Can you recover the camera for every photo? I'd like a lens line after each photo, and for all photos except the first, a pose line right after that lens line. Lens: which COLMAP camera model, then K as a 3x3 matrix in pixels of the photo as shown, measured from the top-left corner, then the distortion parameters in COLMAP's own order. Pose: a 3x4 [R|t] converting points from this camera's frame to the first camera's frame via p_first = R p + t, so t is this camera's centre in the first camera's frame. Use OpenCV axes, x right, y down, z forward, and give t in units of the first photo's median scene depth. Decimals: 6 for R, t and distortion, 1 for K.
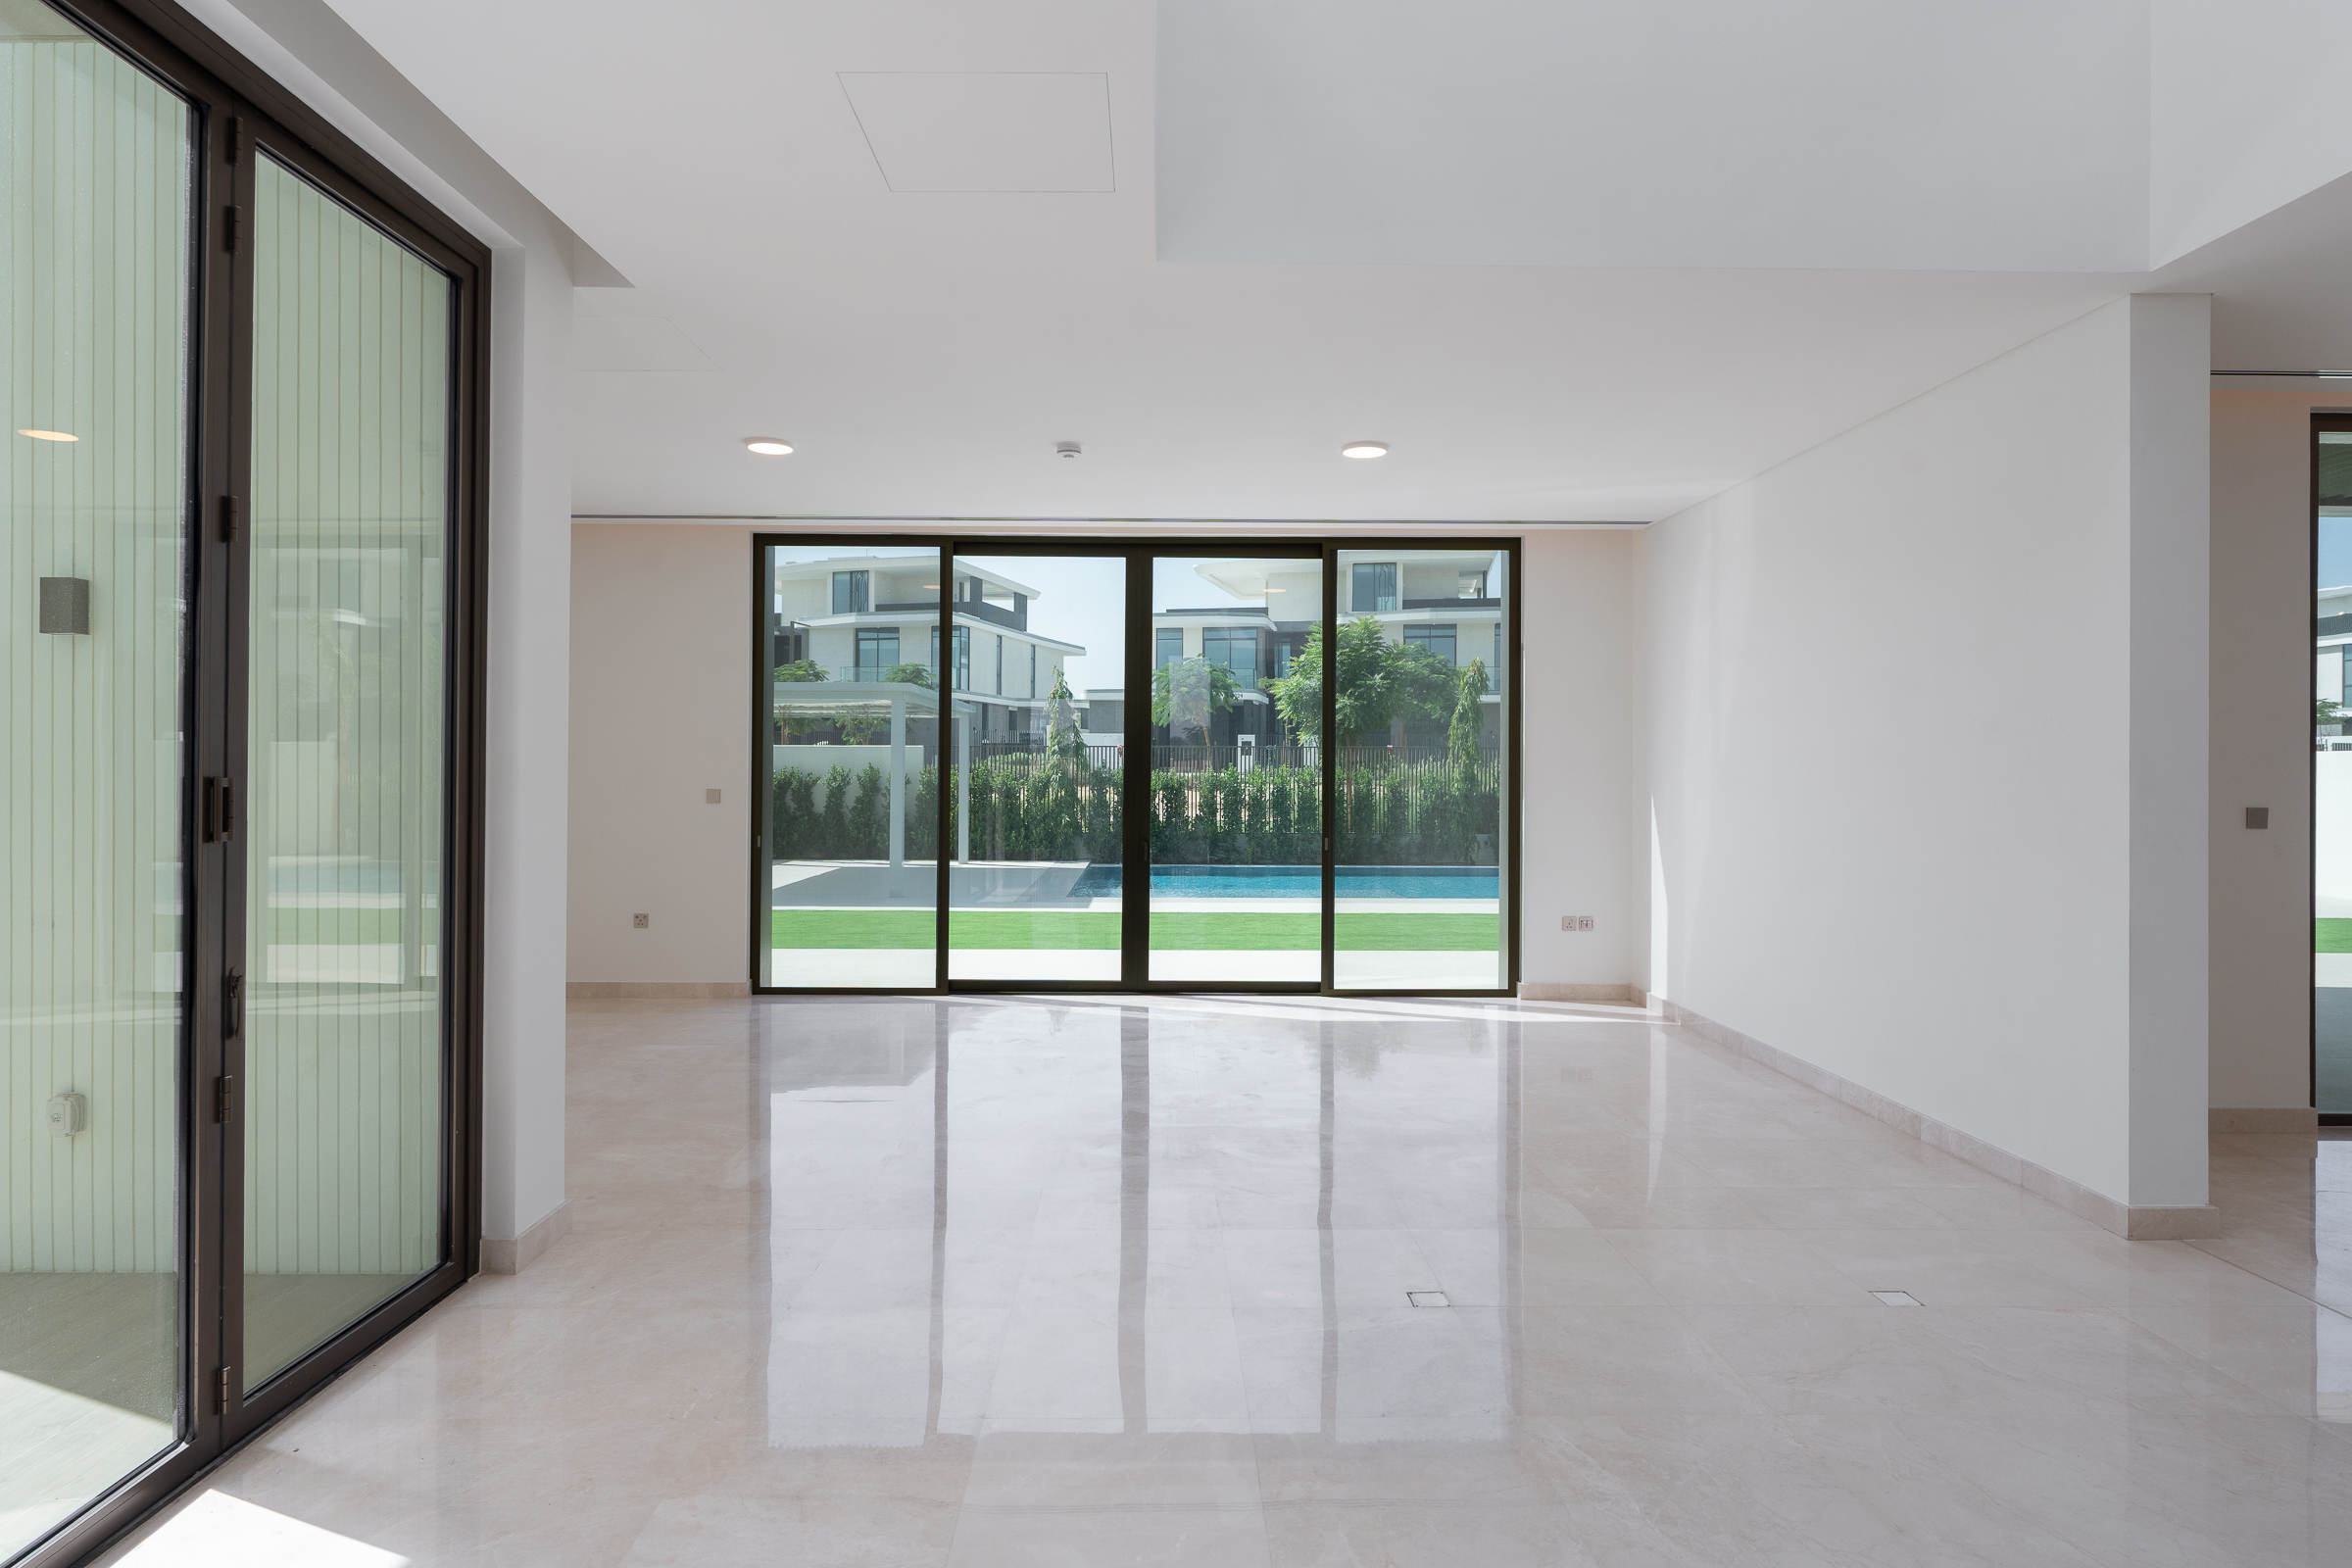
lens RADIAL K [[1310.4, 0, 1153.4], [0, 1310.4, 747.3], [0, 0, 1]] dist [-0.003849, 0.001210]
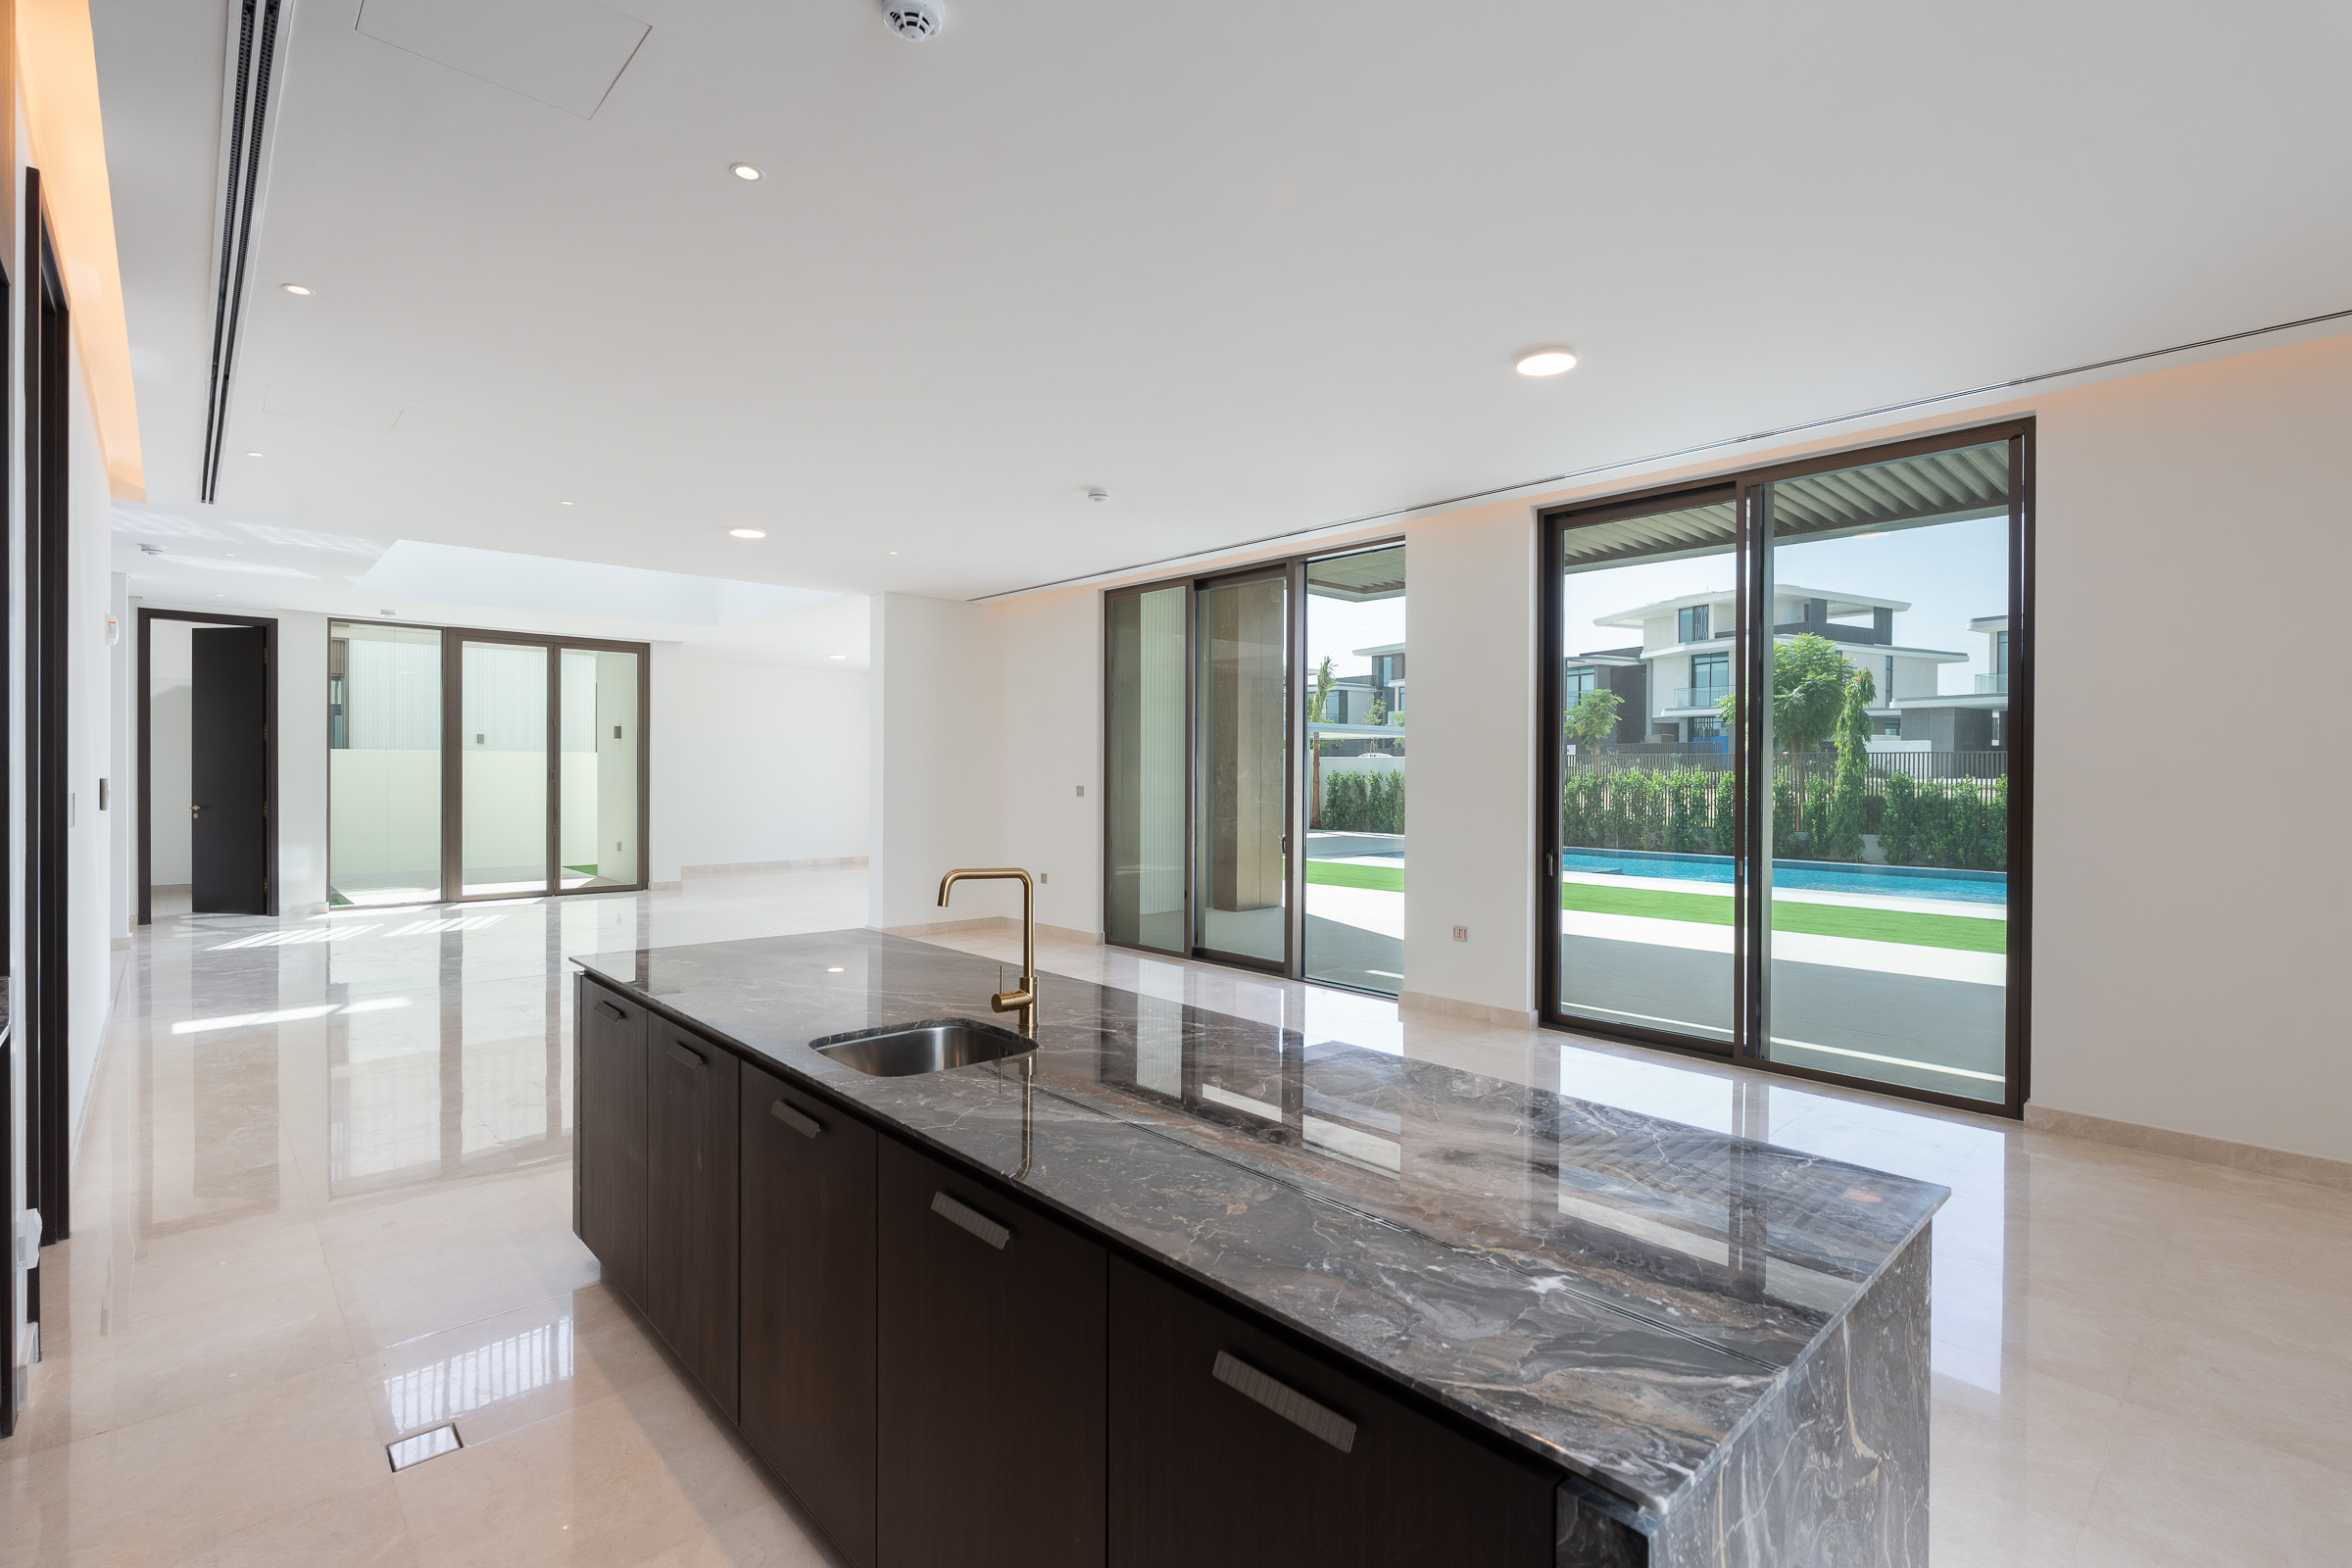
lens RADIAL K [[1078.5, 0, 1186.7], [0, 1078.5, 774.9], [0, 0, 1]] dist [-0.004031, 0.001955]
pose [[0.688280, 0.002396, -0.725441, 1.368292], [0.010284, 0.999862, 0.013059, 0.000696], [0.725372, -0.016449, 0.688160, -0.042197]]
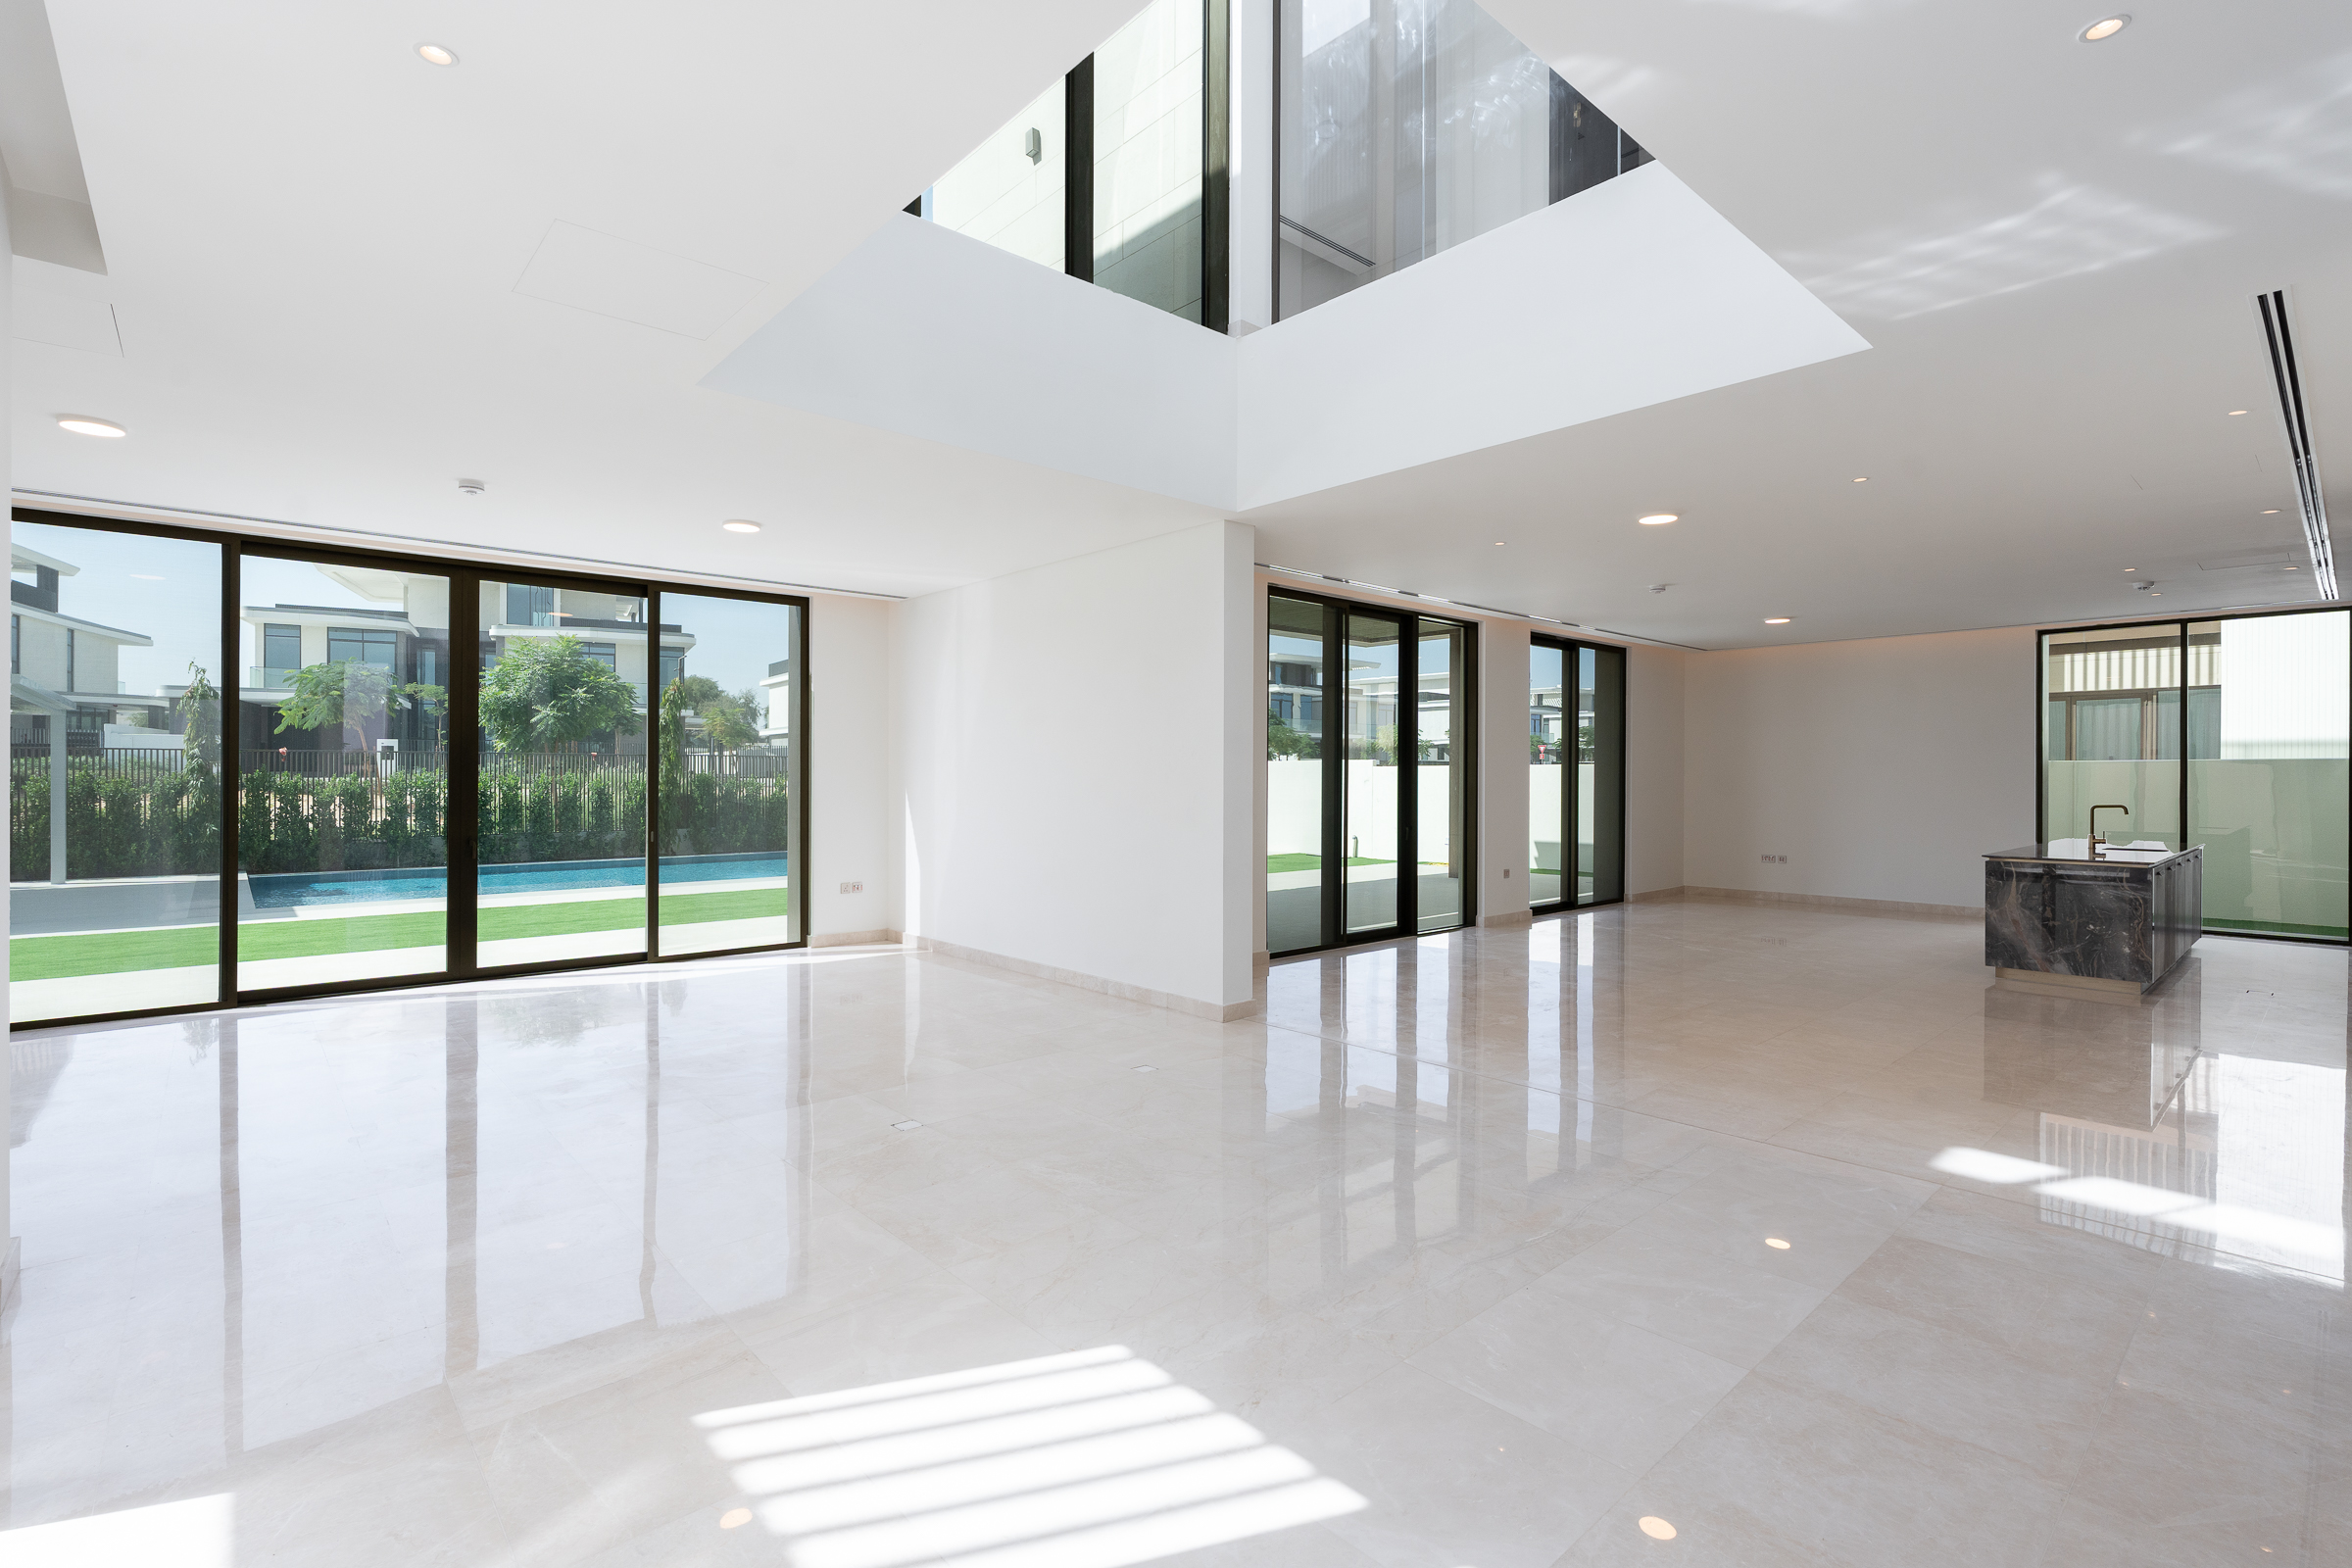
lens RADIAL K [[1078.5, 0, 1173.1], [0, 1078.5, 781.2], [0, 0, 1]] dist [-0.004031, 0.001955]
pose [[0.750257, -0.006514, 0.661115, -0.157062], [-0.009503, 0.999742, 0.020635, -0.002286], [-0.661078, -0.021764, 0.750001, -0.053607]]
